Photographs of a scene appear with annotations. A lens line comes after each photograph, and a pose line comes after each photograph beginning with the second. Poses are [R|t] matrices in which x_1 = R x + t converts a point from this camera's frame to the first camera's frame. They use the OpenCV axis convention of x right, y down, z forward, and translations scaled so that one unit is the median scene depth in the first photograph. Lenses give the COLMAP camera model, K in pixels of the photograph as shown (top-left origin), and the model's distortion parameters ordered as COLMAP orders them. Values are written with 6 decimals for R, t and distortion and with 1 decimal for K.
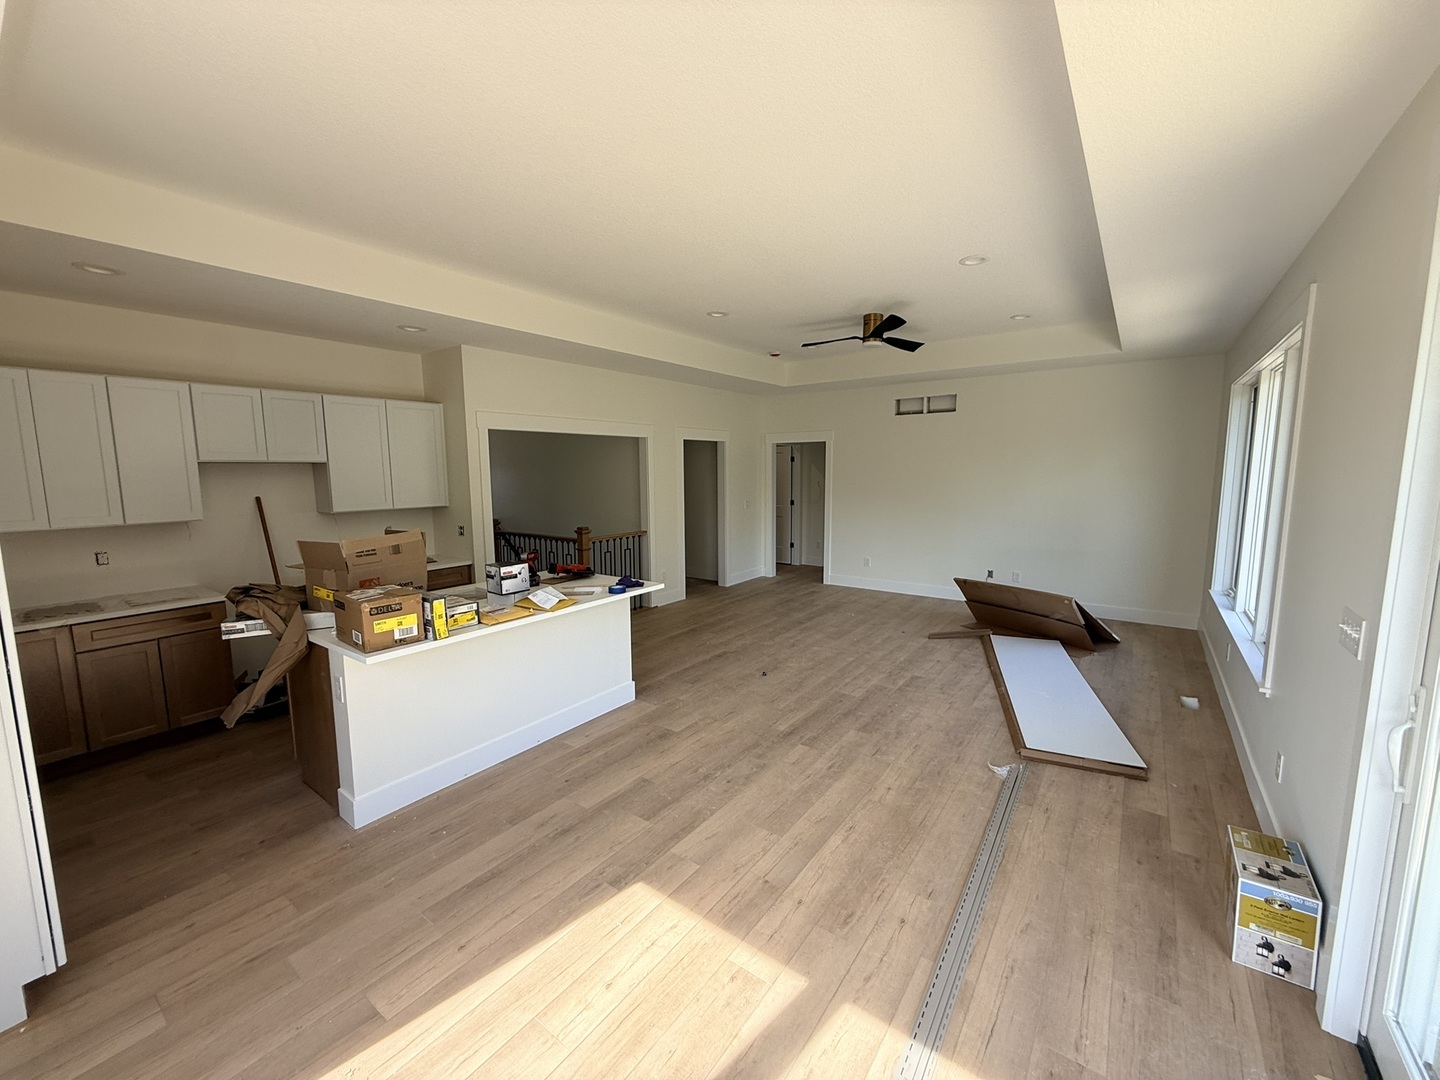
lens RADIAL K [[571.6, 0, 716.8], [0, 571.6, 539.5], [0, 0, 1]] dist [-0.002353, 0.000209]
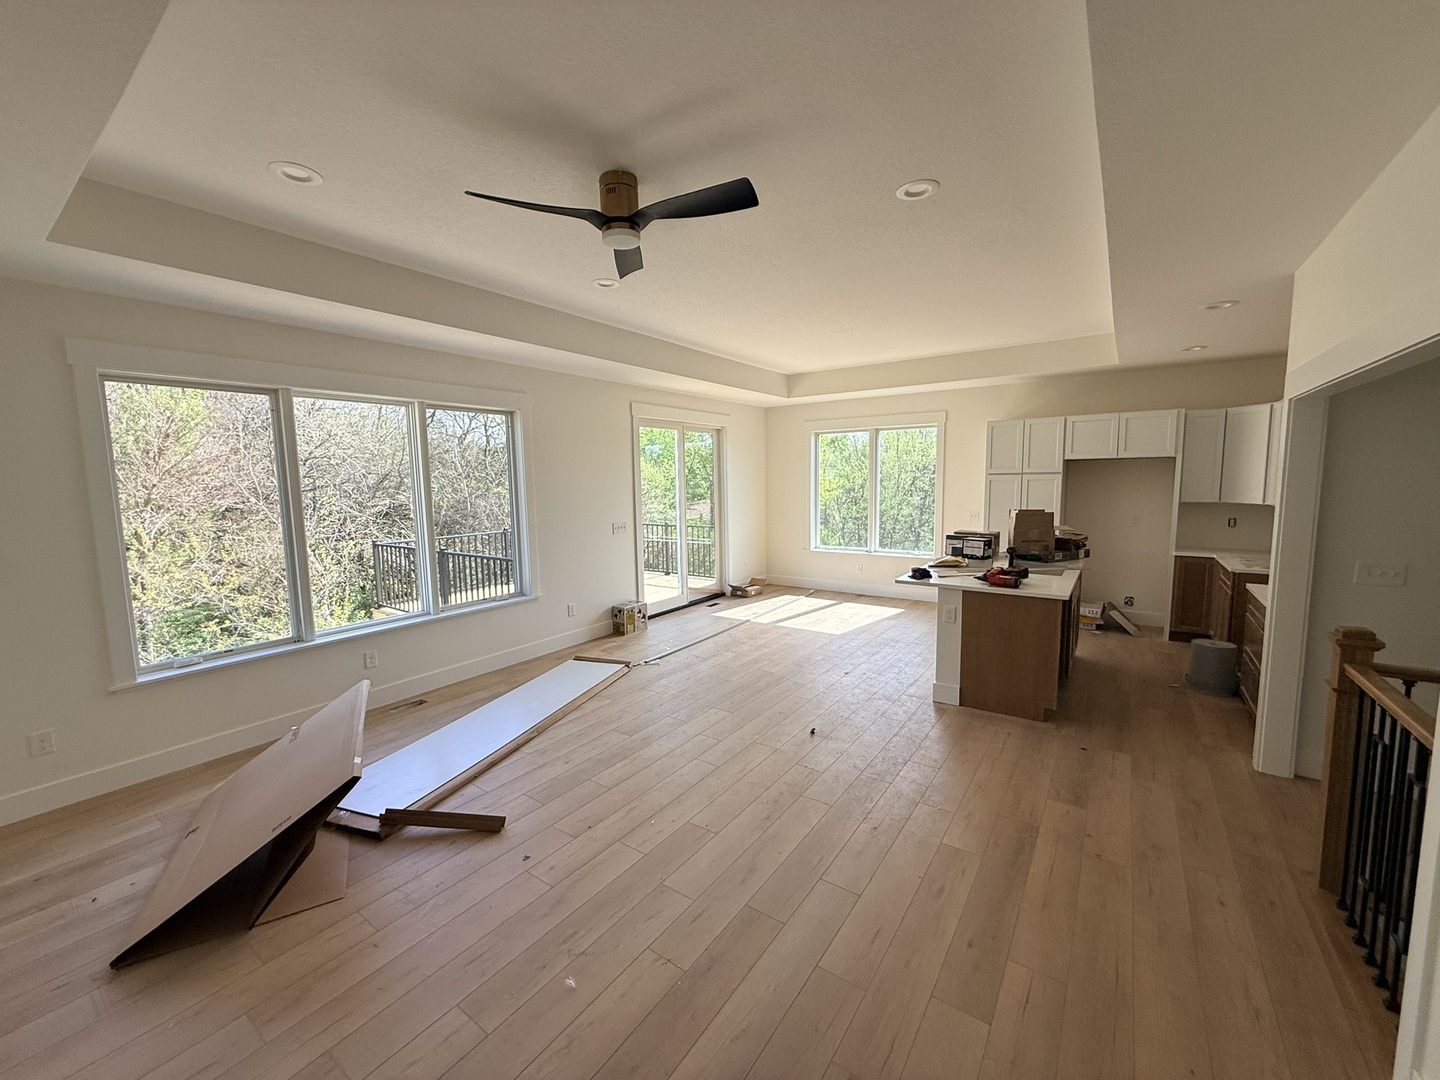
lens RADIAL K [[571.6, 0, 715.3], [0, 571.6, 536.5], [0, 0, 1]] dist [-0.002353, 0.000209]
pose [[-0.999579, 0.025893, -0.013056, 0.209101], [0.022261, 0.973697, 0.226758, -0.203942], [0.018585, 0.226372, -0.973864, 1.597287]]
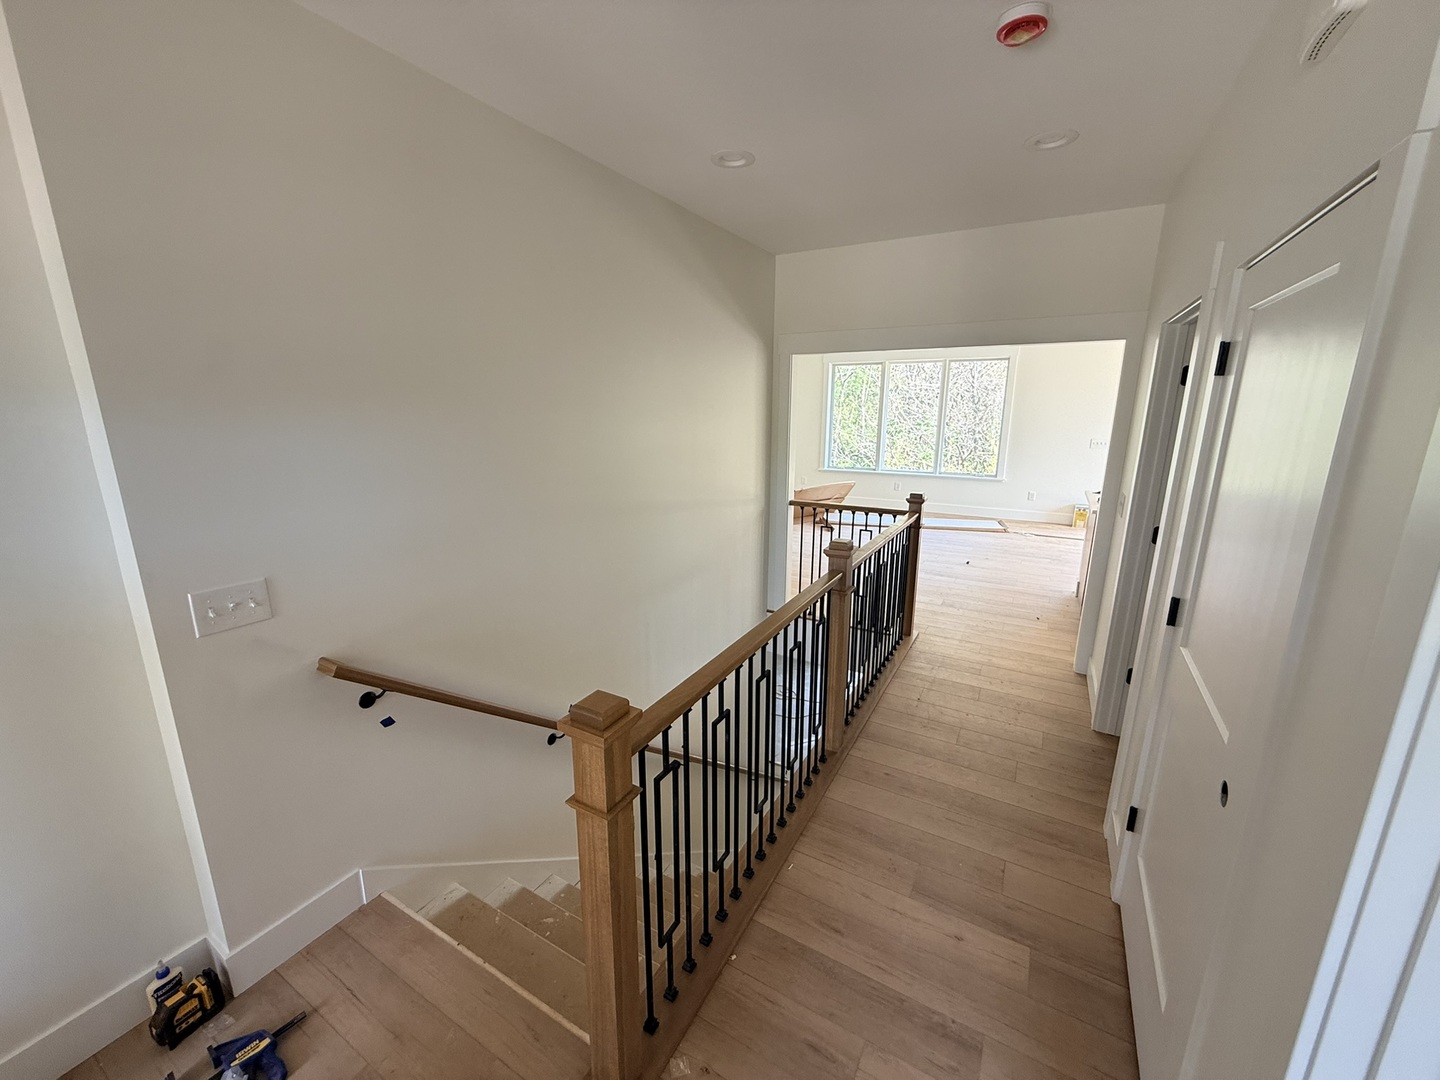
lens RADIAL K [[571.6, 0, 711.5], [0, 571.6, 540.0], [0, 0, 1]] dist [-0.002353, 0.000209]
pose [[-0.104044, -0.224135, 0.968988, -1.047297], [0.129105, 0.962989, 0.236610, -0.190972], [-0.986158, 0.149719, -0.071256, 1.550732]]
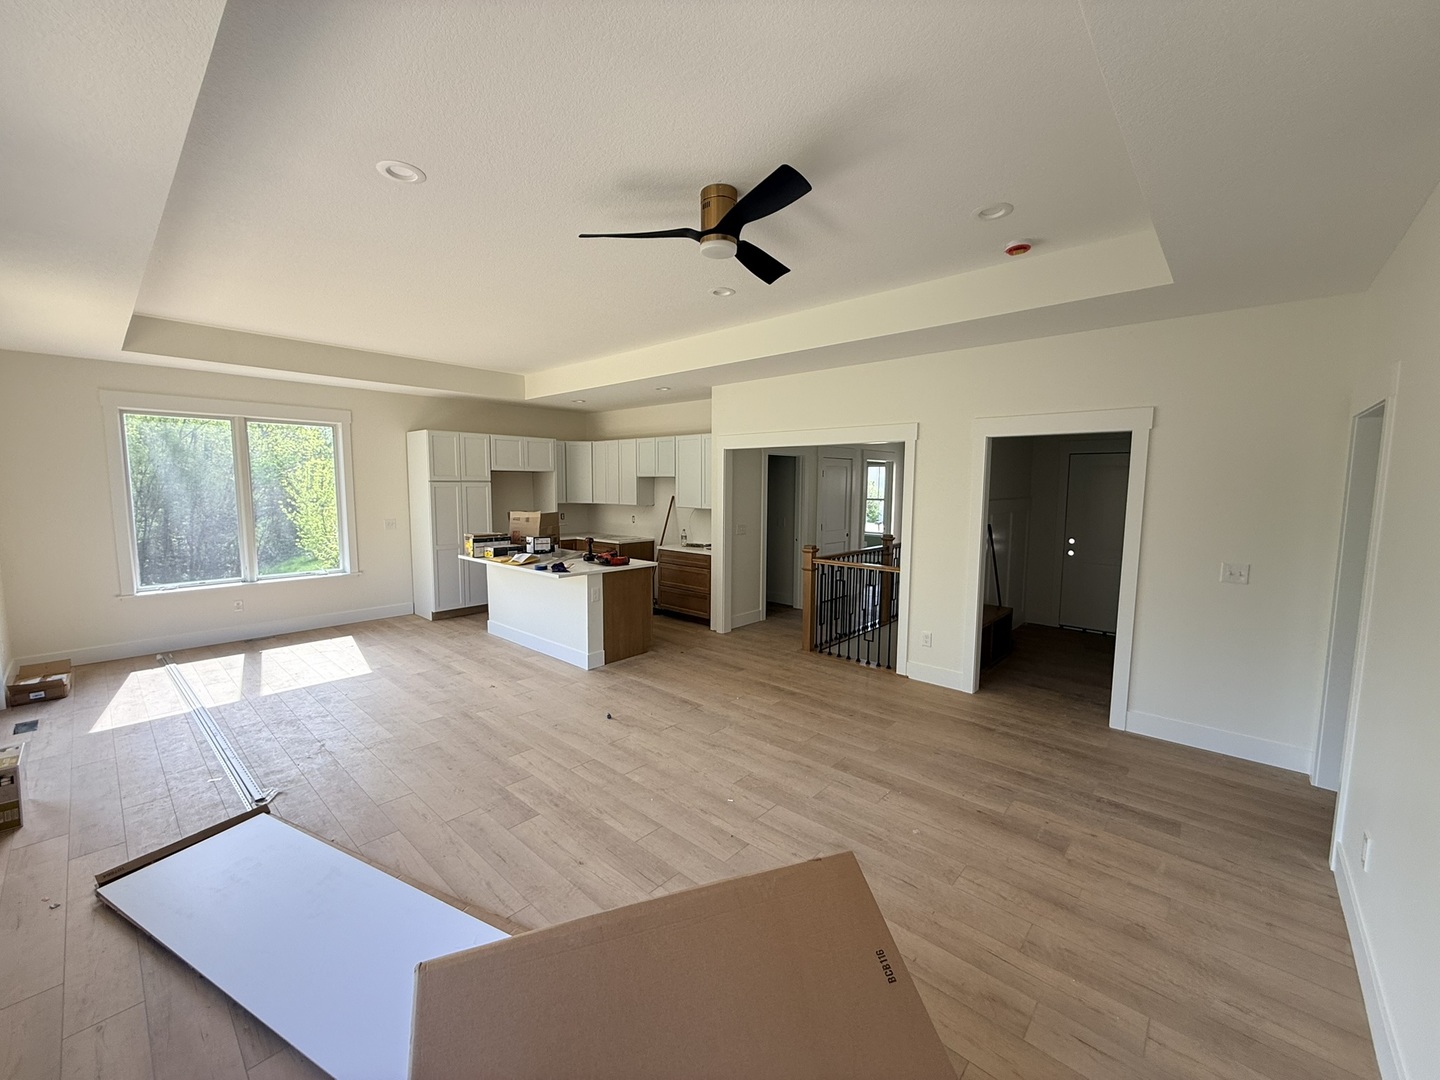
lens RADIAL K [[571.6, 0, 714.7], [0, 571.6, 546.3], [0, 0, 1]] dist [-0.002353, 0.000209]
pose [[-0.099503, 0.117034, -0.988131, 0.836508], [-0.130687, 0.982919, 0.129577, -0.144368], [0.986418, 0.142029, -0.082509, 1.107217]]
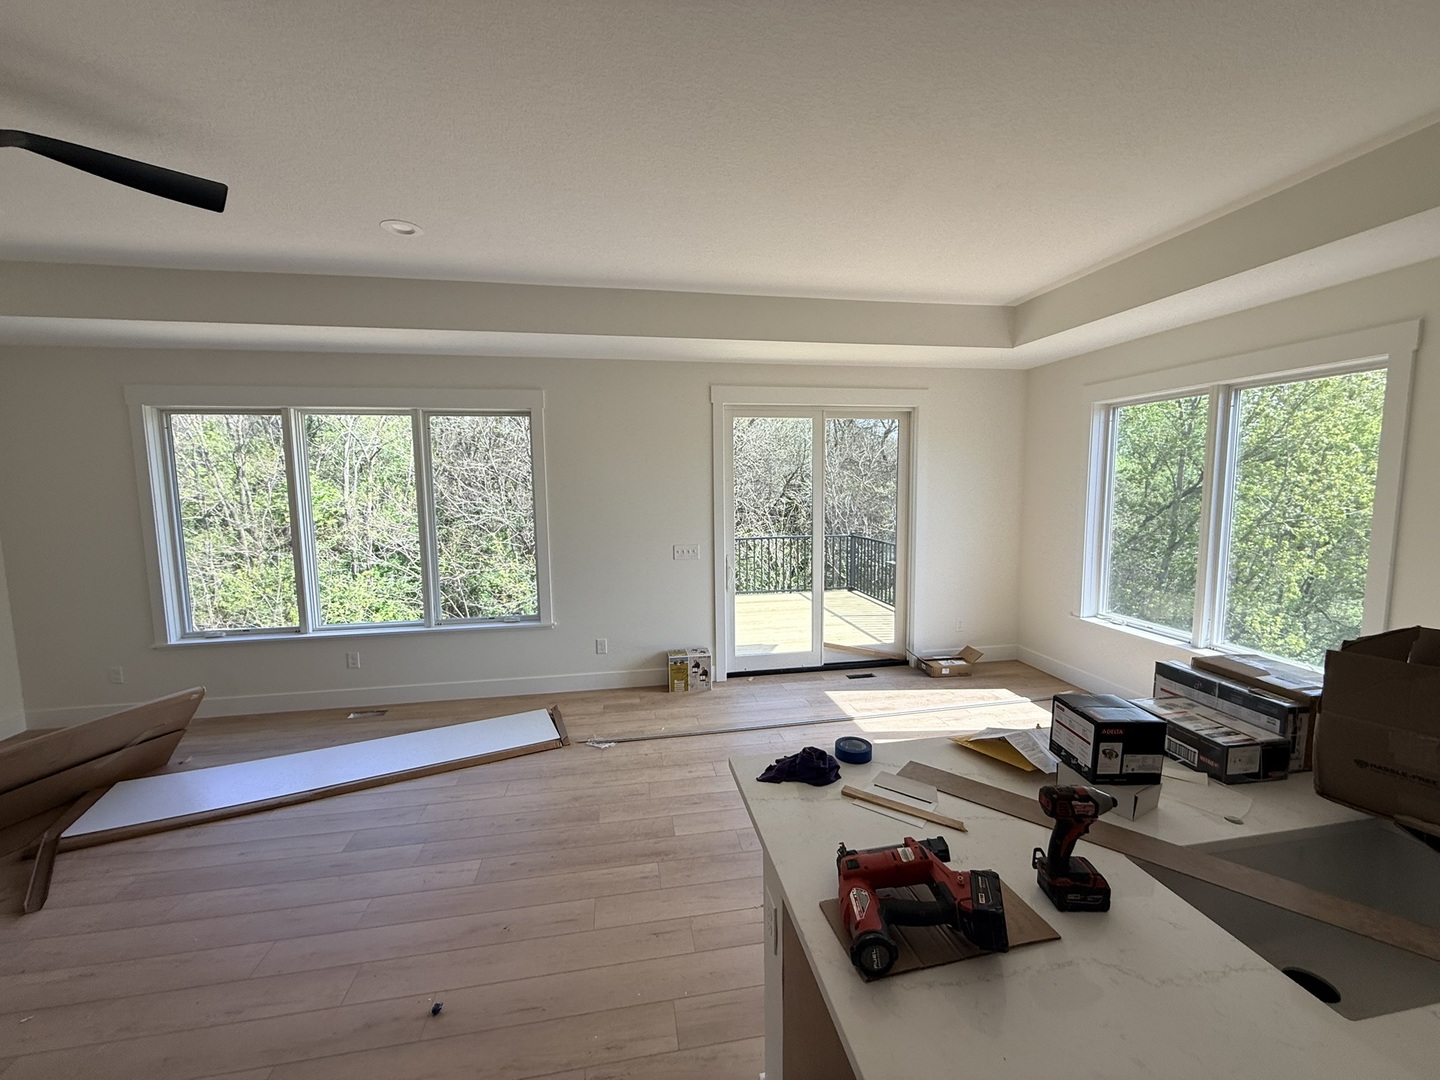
lens RADIAL K [[571.6, 0, 715.8], [0, 571.6, 538.4], [0, 0, 1]] dist [-0.002353, 0.000209]
pose [[-0.724639, -0.052032, 0.687161, -0.297405], [0.102571, 0.977895, 0.182212, -0.134480], [-0.681452, 0.202521, -0.703284, 1.003657]]
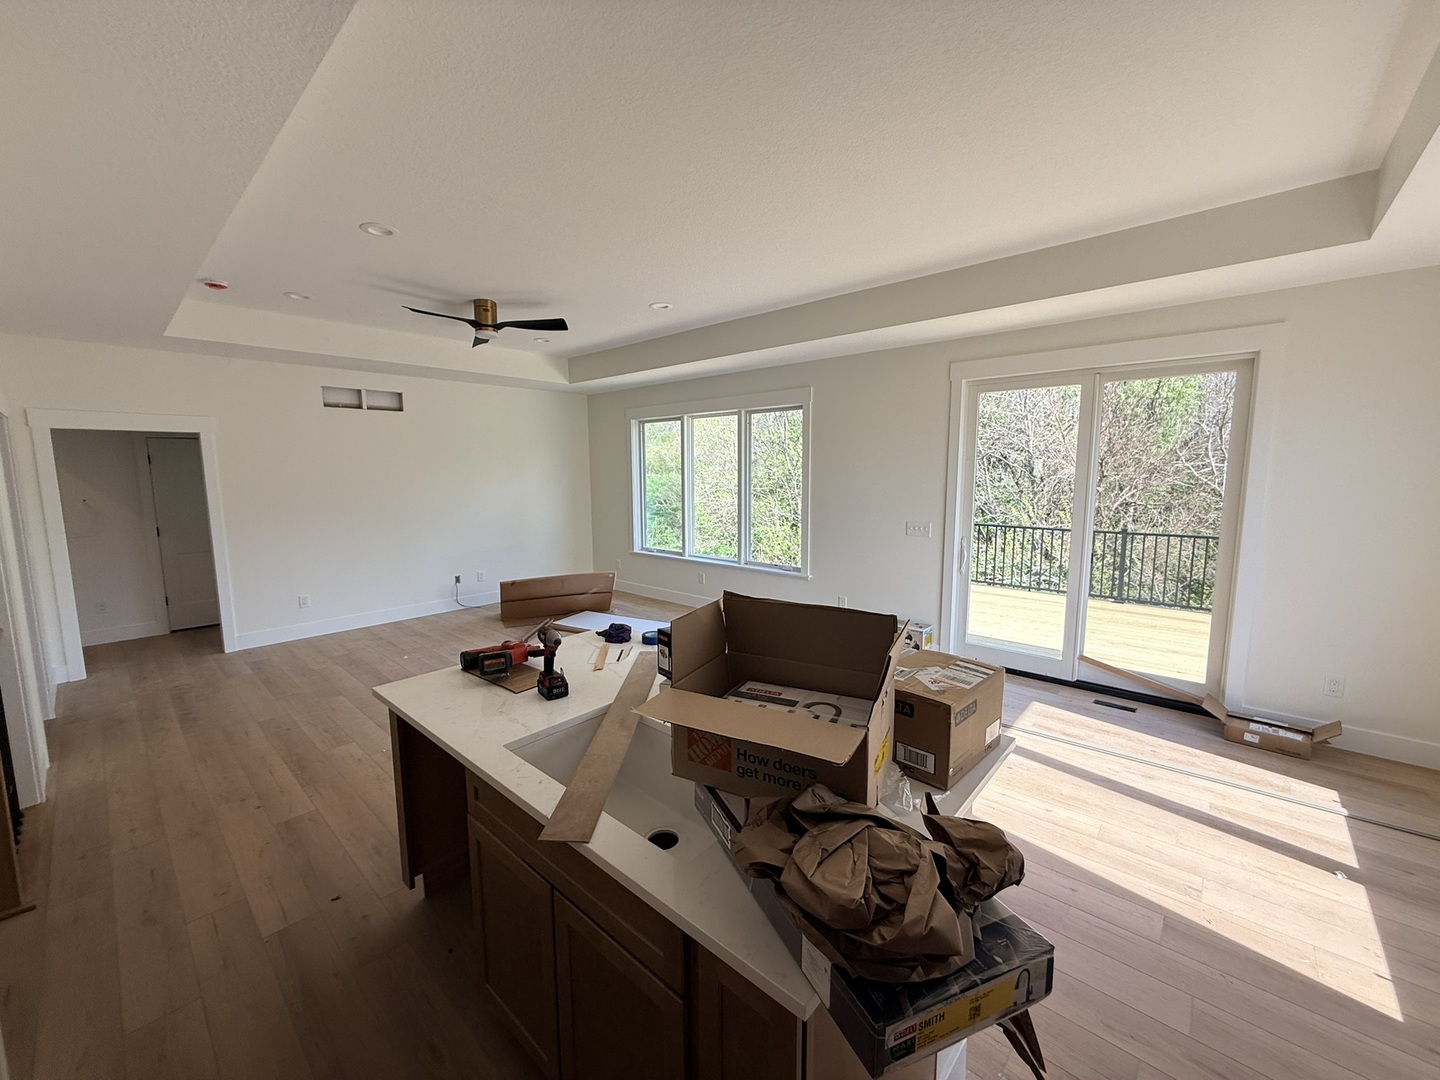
lens RADIAL K [[571.6, 0, 713.9], [0, 571.6, 538.9], [0, 0, 1]] dist [-0.002353, 0.000209]
pose [[0.101857, -0.114566, 0.988180, -0.626939], [0.130375, 0.986316, 0.100911, -0.071587], [-0.986219, 0.118556, 0.115400, 0.601255]]
